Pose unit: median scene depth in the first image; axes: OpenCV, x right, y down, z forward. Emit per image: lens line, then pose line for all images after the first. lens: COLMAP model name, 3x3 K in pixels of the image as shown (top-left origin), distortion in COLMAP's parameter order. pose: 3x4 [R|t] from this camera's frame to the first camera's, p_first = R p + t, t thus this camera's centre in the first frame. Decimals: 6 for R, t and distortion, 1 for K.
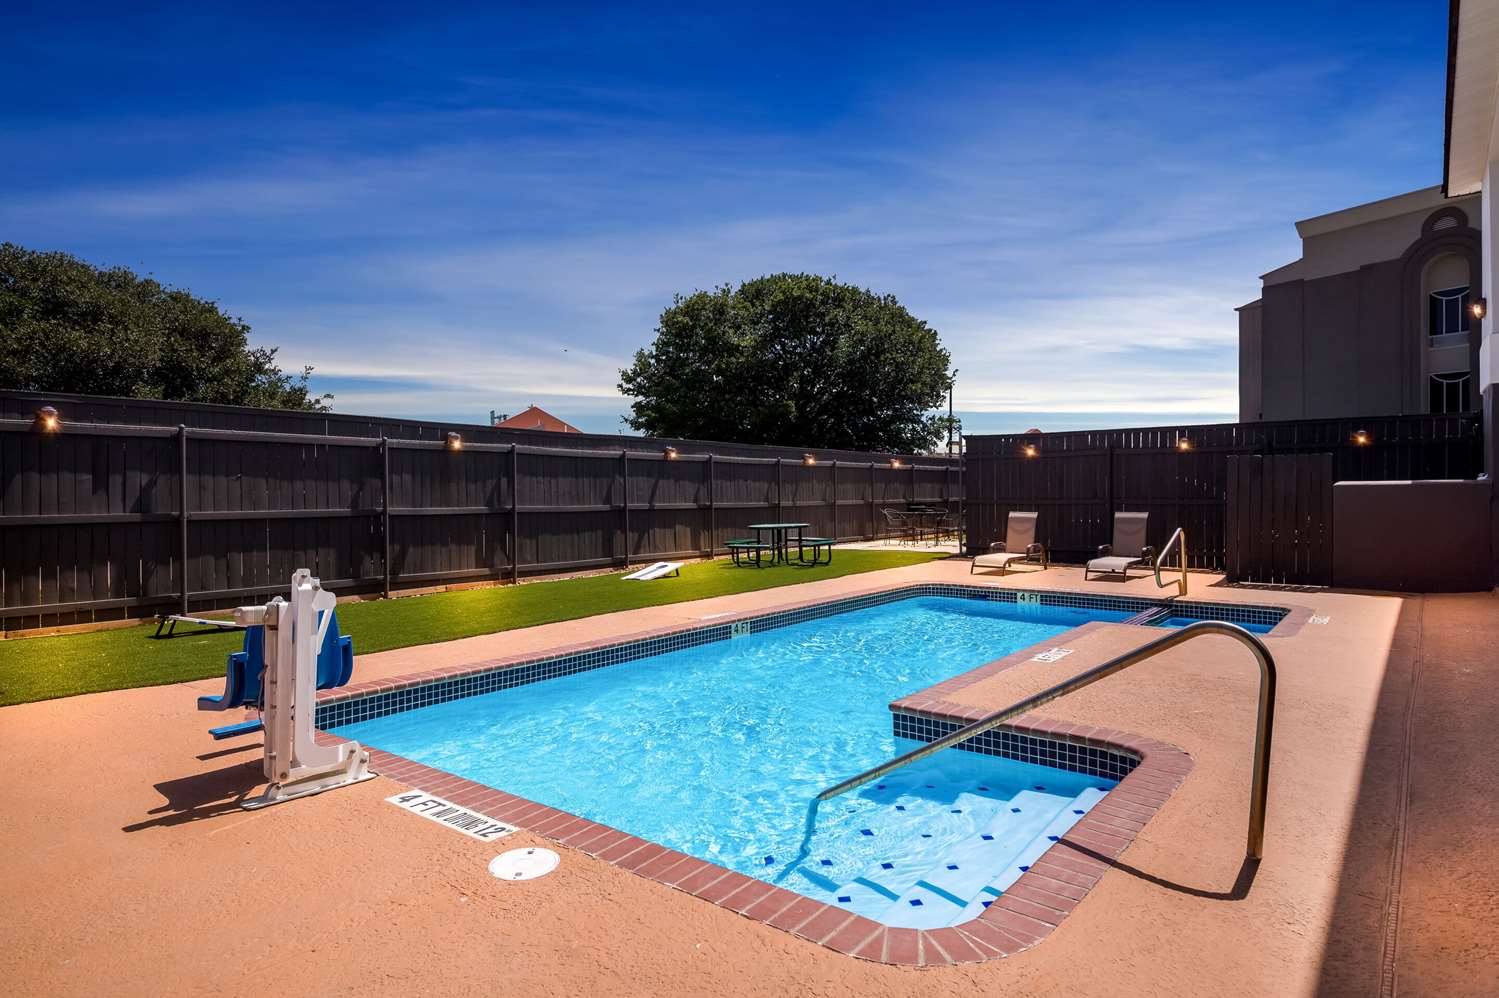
lens RADIAL K [[861.1, 0, 767.4], [0, 861.1, 498.3], [0, 0, 1]] dist [0.002548, 0.000138]
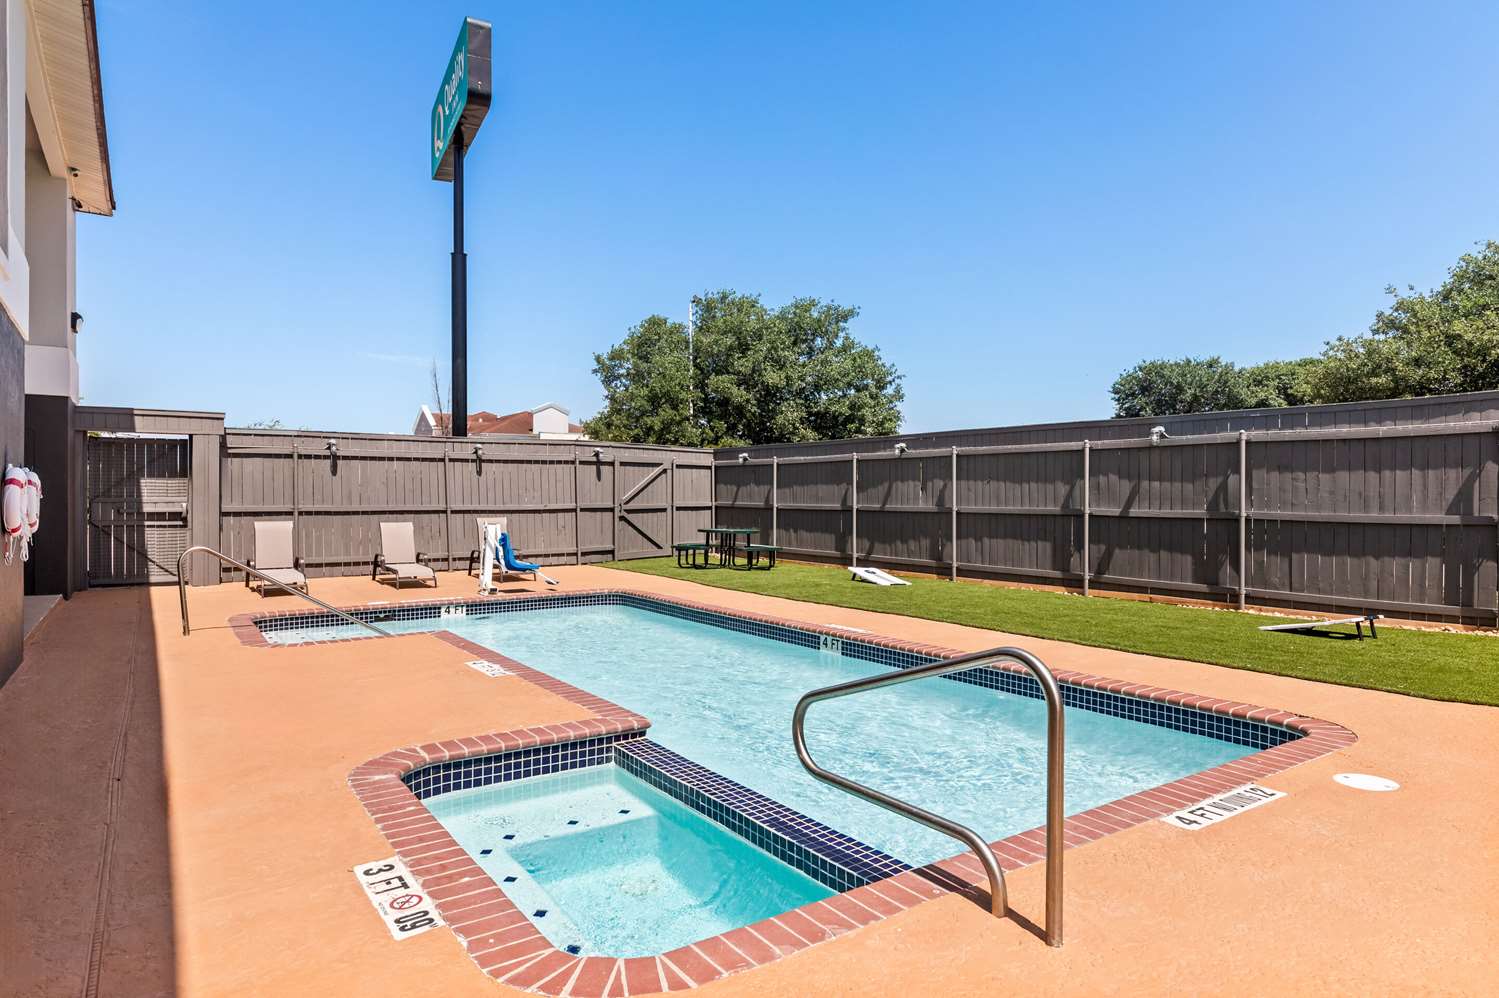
lens RADIAL K [[861.1, 0, 767.4], [0, 861.1, 498.3], [0, 0, 1]] dist [0.002548, 0.000138]
pose [[-0.289030, 0.006493, -0.957298, 1.311735], [-0.008214, 0.999923, 0.009263, -0.013561], [0.957285, 0.010541, -0.288954, 1.847233]]
